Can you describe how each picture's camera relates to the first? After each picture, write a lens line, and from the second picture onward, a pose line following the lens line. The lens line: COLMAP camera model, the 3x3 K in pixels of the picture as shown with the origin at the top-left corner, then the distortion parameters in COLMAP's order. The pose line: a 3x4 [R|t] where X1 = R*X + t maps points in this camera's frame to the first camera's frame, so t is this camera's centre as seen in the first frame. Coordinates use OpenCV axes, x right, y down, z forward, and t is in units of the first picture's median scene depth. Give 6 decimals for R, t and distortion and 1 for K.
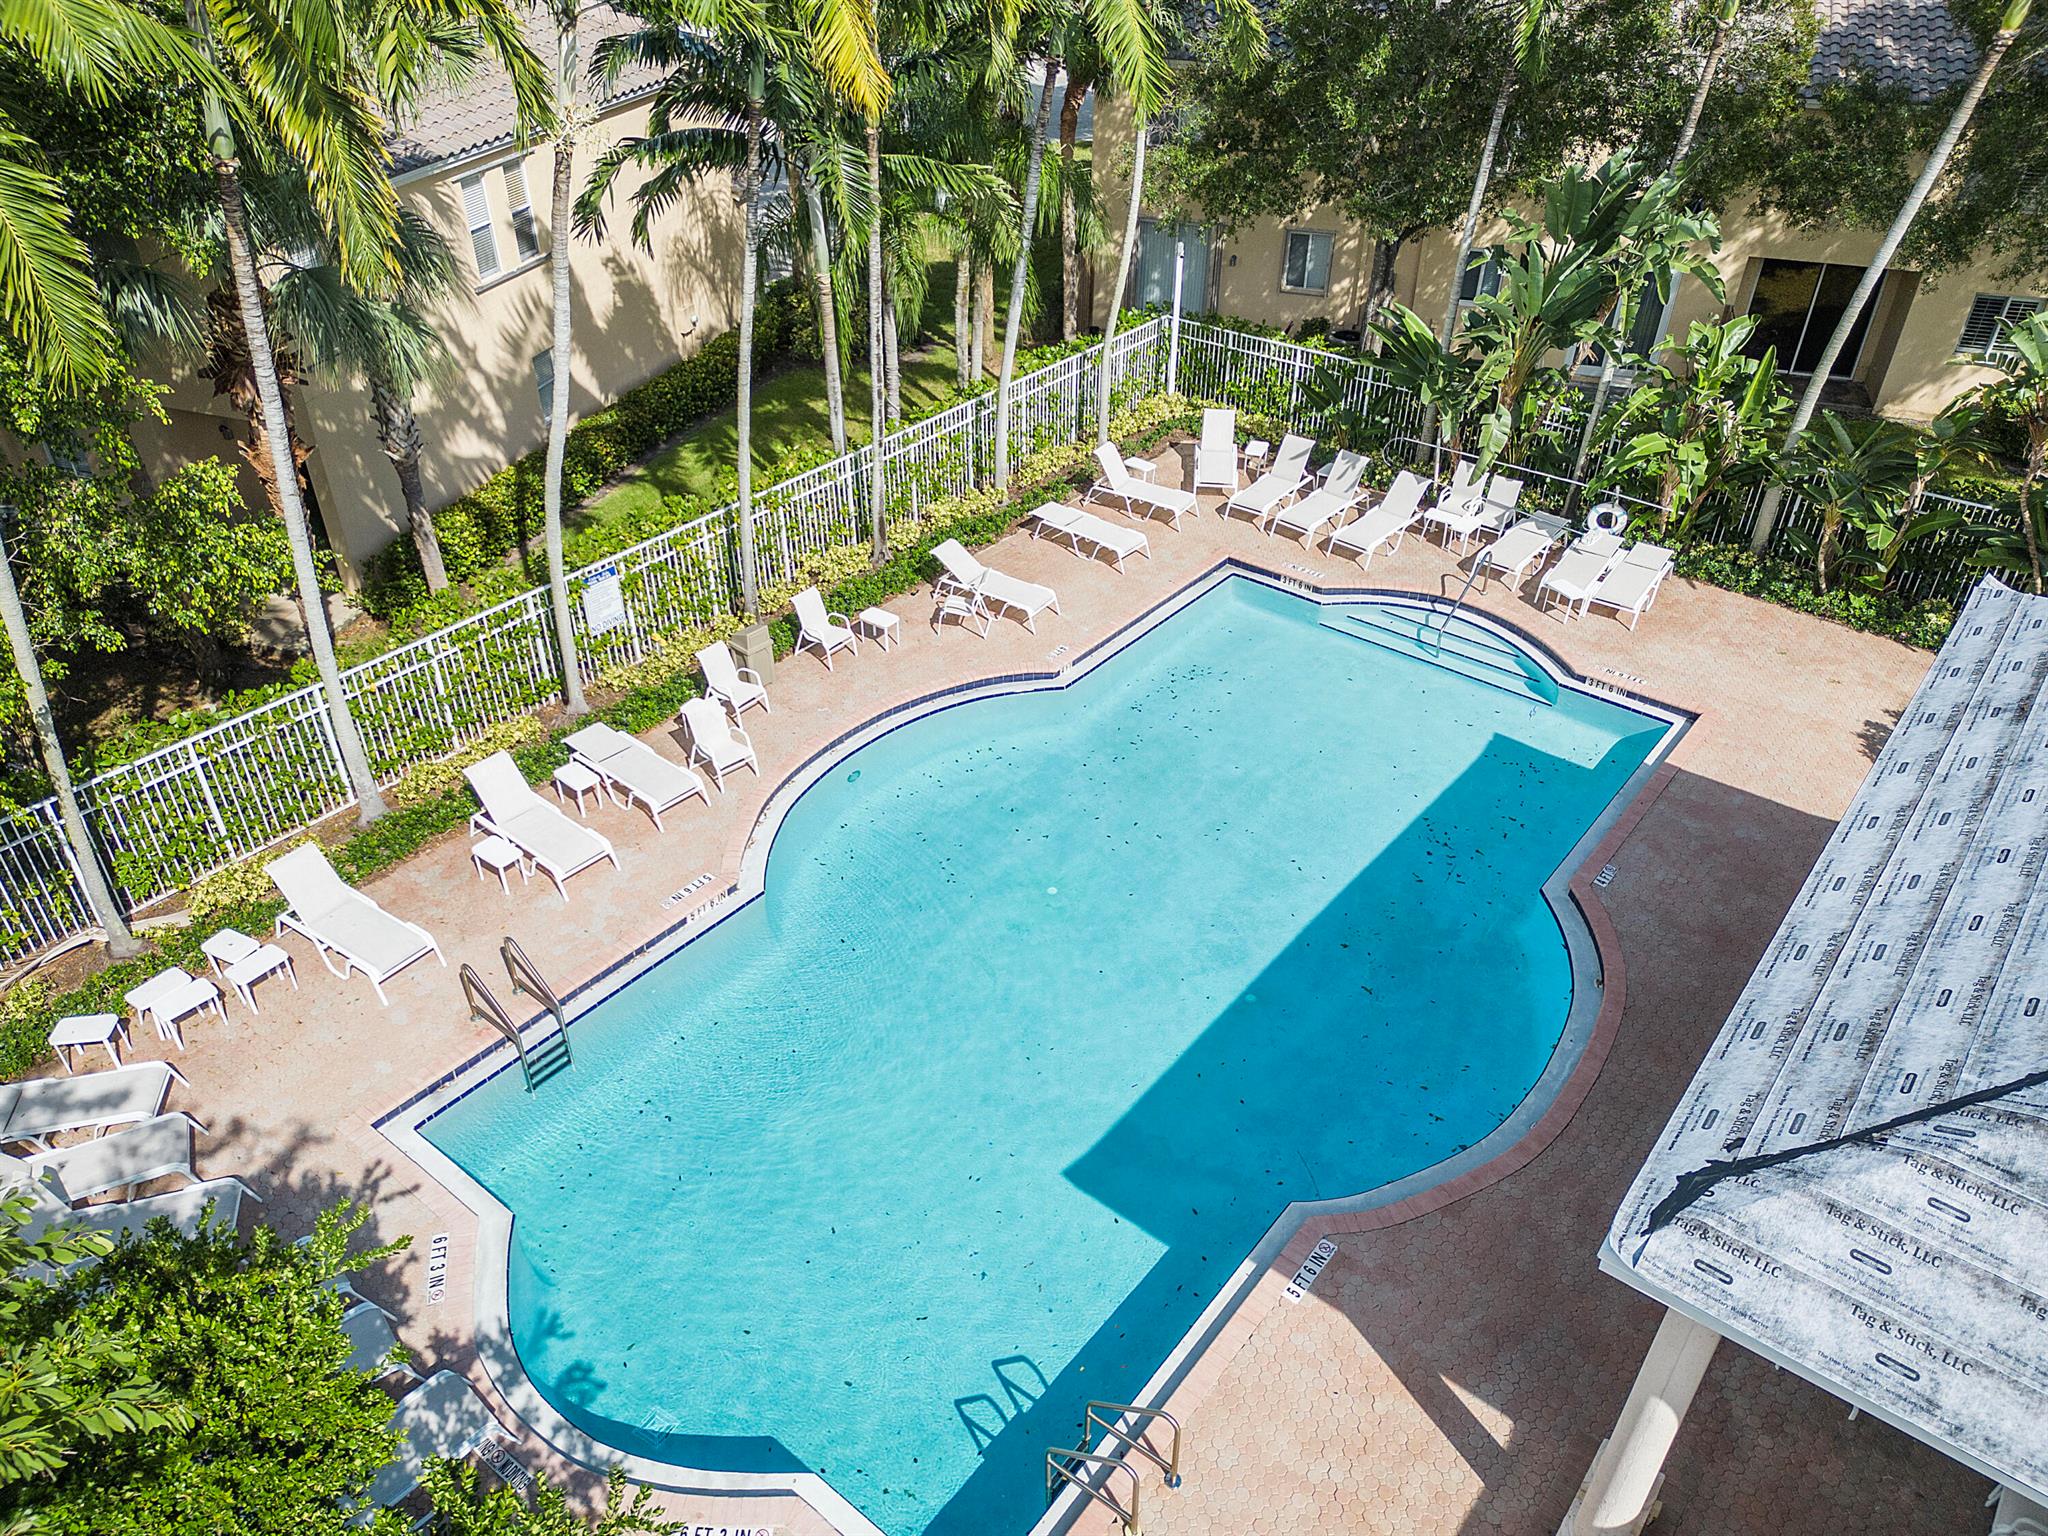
lens RADIAL K [[1452.6, 0, 1024.6], [0, 1452.6, 765.3], [0, 0, 1]] dist [0.047457, -0.000024]
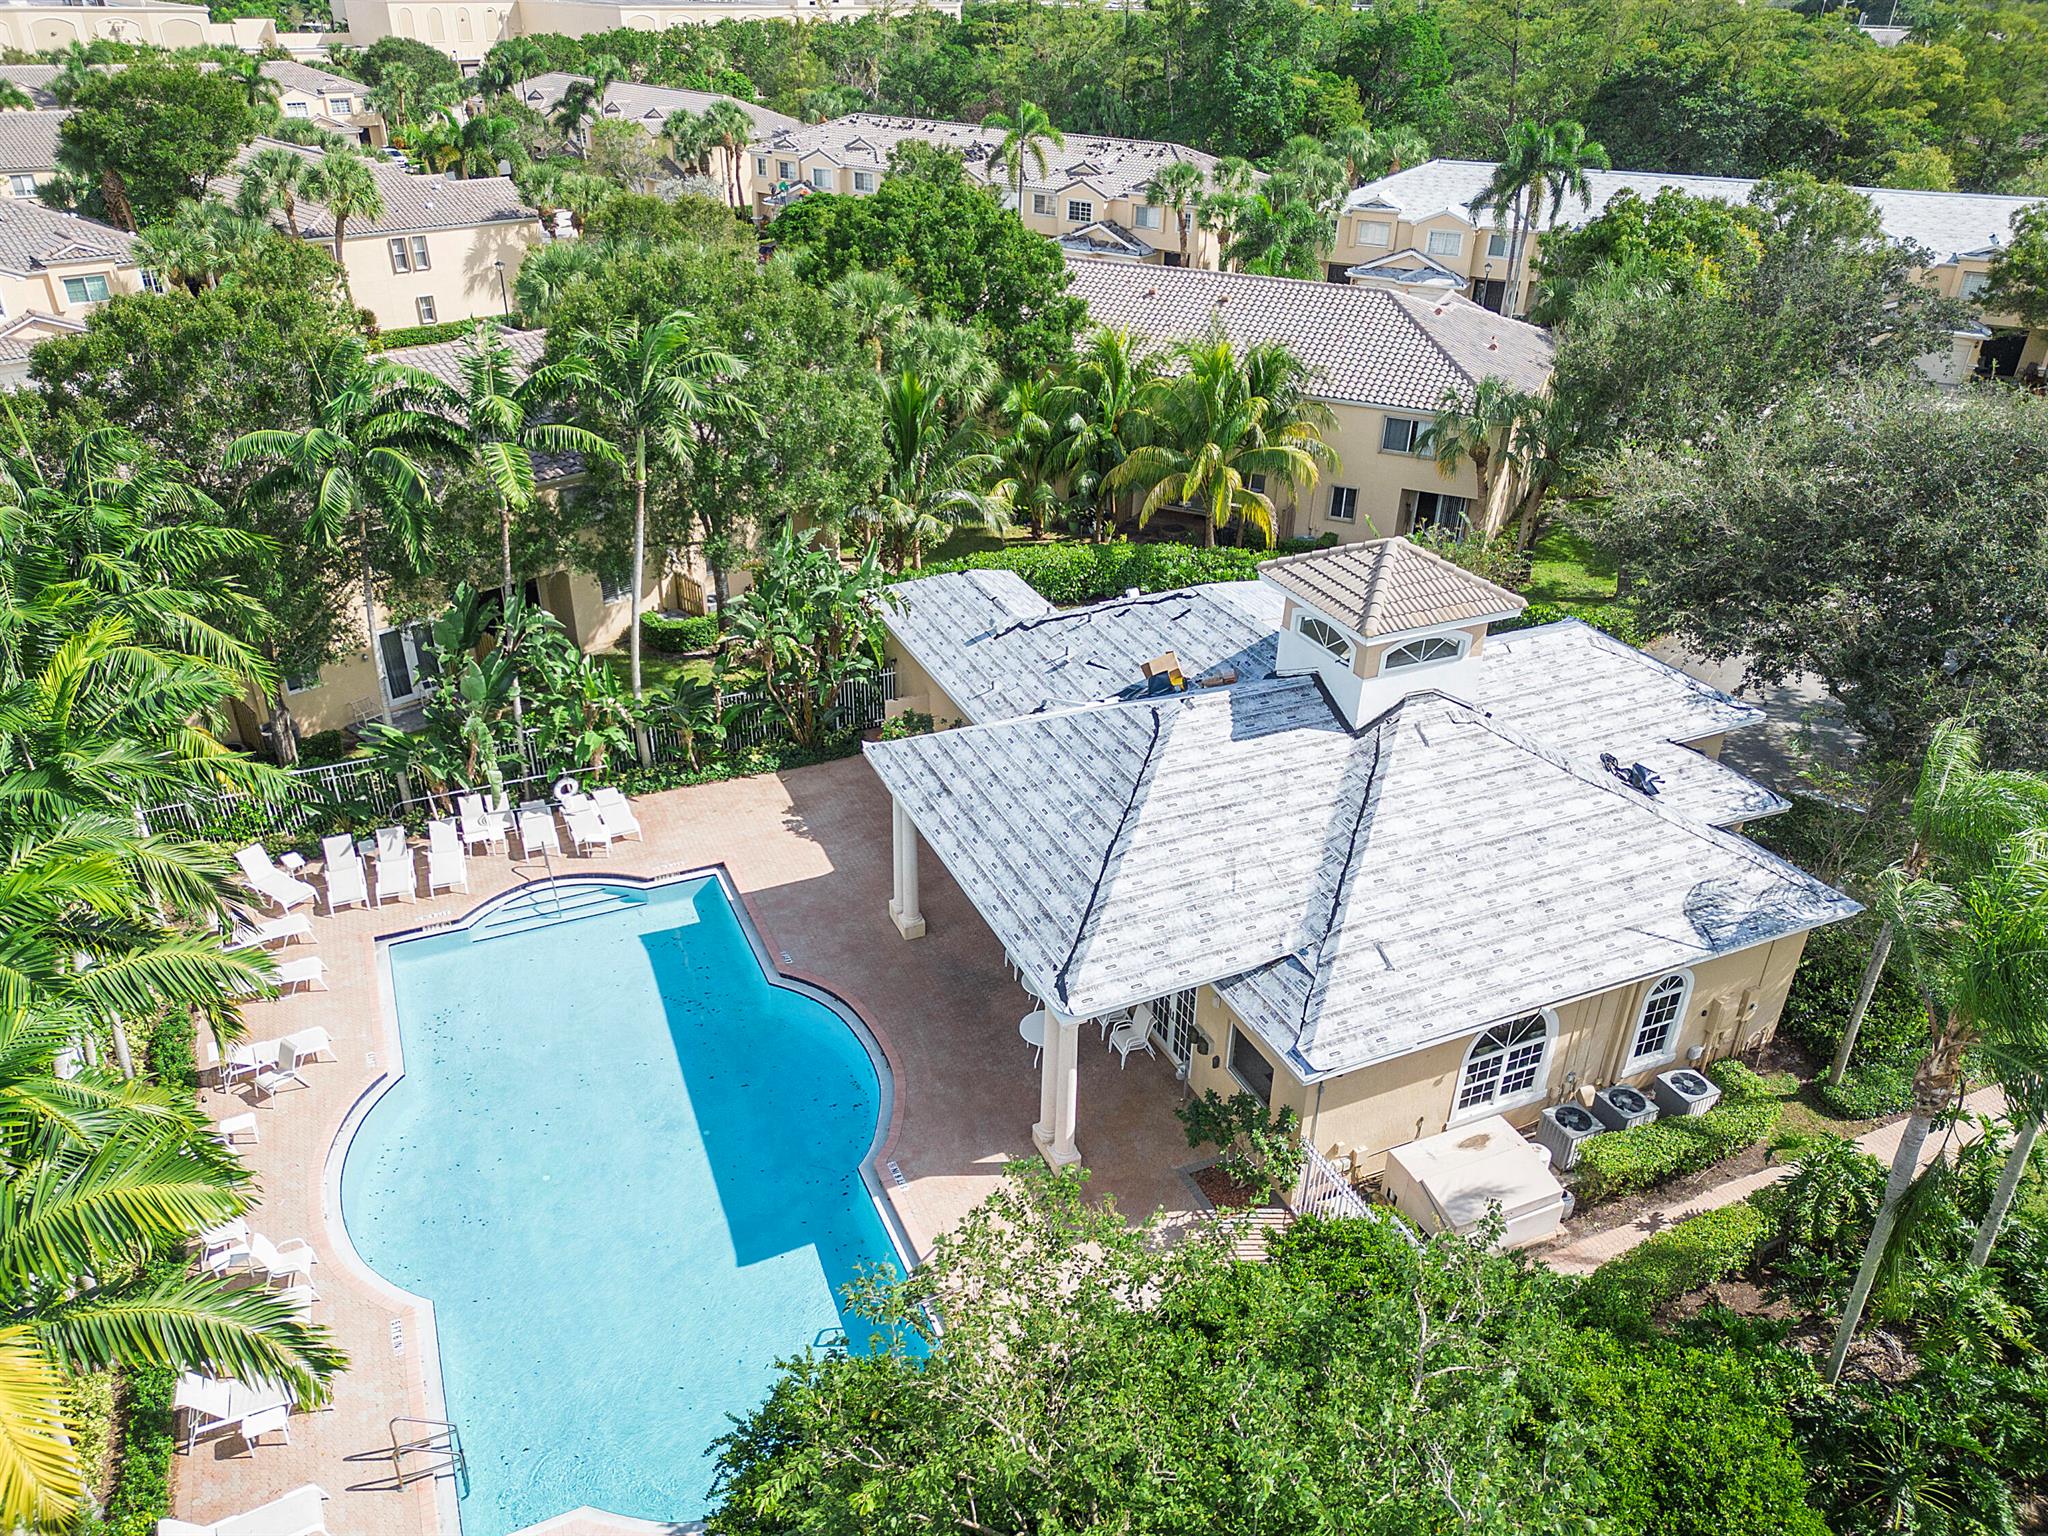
lens RADIAL K [[1452.6, 0, 1023.9], [0, 1452.6, 766.3], [0, 0, 1]] dist [0.047457, -0.000024]
pose [[0.462124, -0.429204, 0.776032, -0.593484], [0.503254, 0.847448, 0.169017, -0.219942], [-0.730189, 0.312434, 0.607625, -0.298974]]
